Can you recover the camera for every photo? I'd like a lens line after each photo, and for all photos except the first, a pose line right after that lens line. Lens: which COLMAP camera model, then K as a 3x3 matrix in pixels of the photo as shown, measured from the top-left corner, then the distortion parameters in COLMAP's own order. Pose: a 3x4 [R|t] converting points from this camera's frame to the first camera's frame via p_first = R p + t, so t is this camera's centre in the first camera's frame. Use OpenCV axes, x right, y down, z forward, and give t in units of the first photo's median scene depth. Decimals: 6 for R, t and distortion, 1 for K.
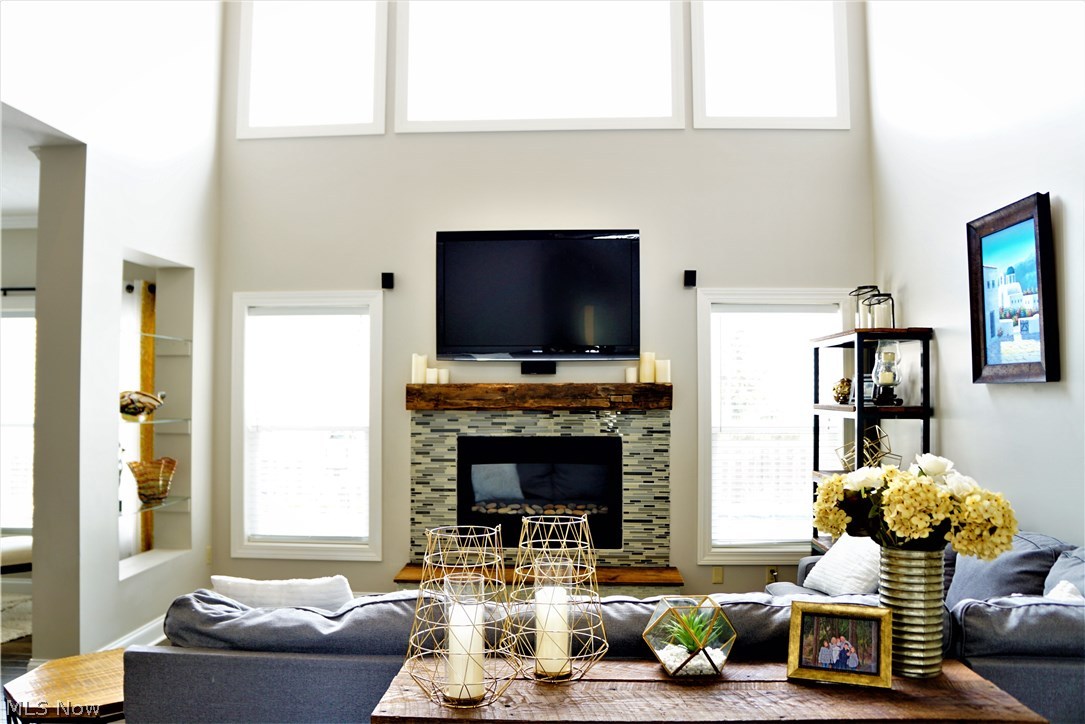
lens RADIAL K [[893.2, 0, 523.6], [0, 893.2, 362.4], [0, 0, 1]] dist [-0.174963, 0.164245]
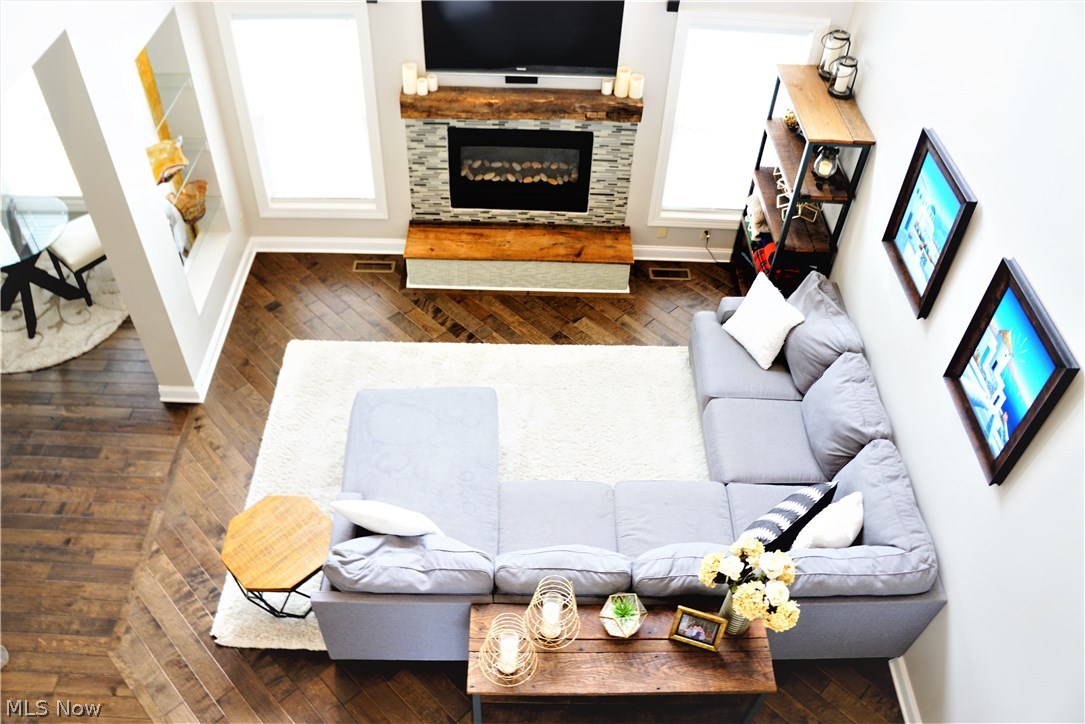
lens RADIAL K [[856.9, 0, 525.9], [0, 856.9, 359.9], [0, 0, 1]] dist [-0.174576, 0.114553]
pose [[0.998394, -0.020978, 0.052630, -0.039436], [-0.025104, 0.668956, 0.742878, -0.533567], [-0.050791, -0.743006, 0.667355, 0.074850]]
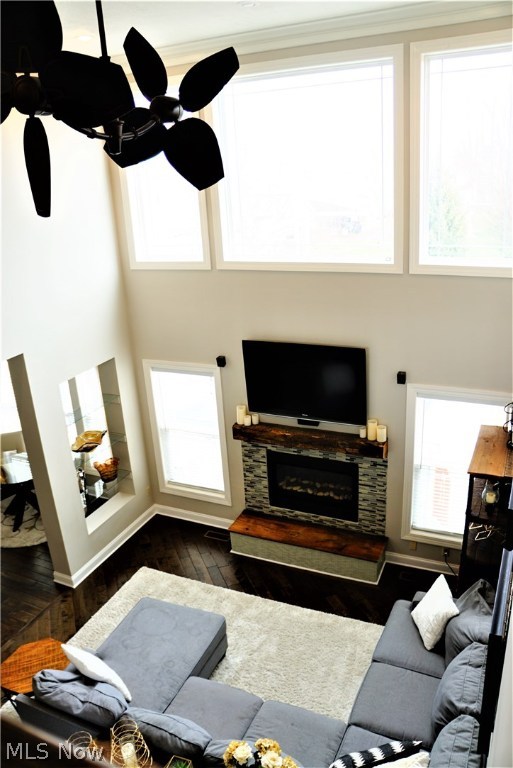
lens RADIAL K [[606.5, 0, 253.4], [0, 606.5, 397.1], [0, 0, 1]] dist [-0.174576, 0.114553]
pose [[0.927262, 0.078557, -0.366080, 0.335785], [0.075141, 0.918805, 0.387494, -0.485553], [0.366796, -0.386816, 0.846070, 0.043927]]
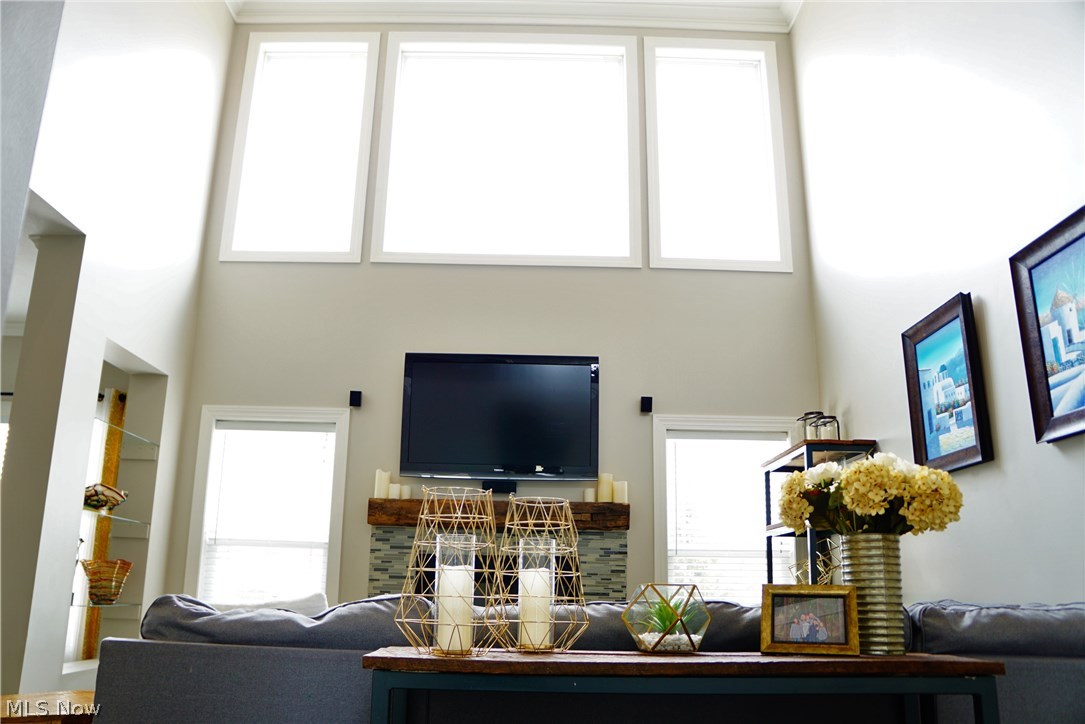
lens RADIAL K [[893.2, 0, 523.6], [0, 893.2, 362.4], [0, 0, 1]] dist [-0.174963, 0.164245]
pose [[0.997768, 0.035825, 0.056349, -0.018625], [-0.022532, 0.975029, -0.220934, 0.094109], [-0.062857, 0.219171, 0.973660, -0.027574]]
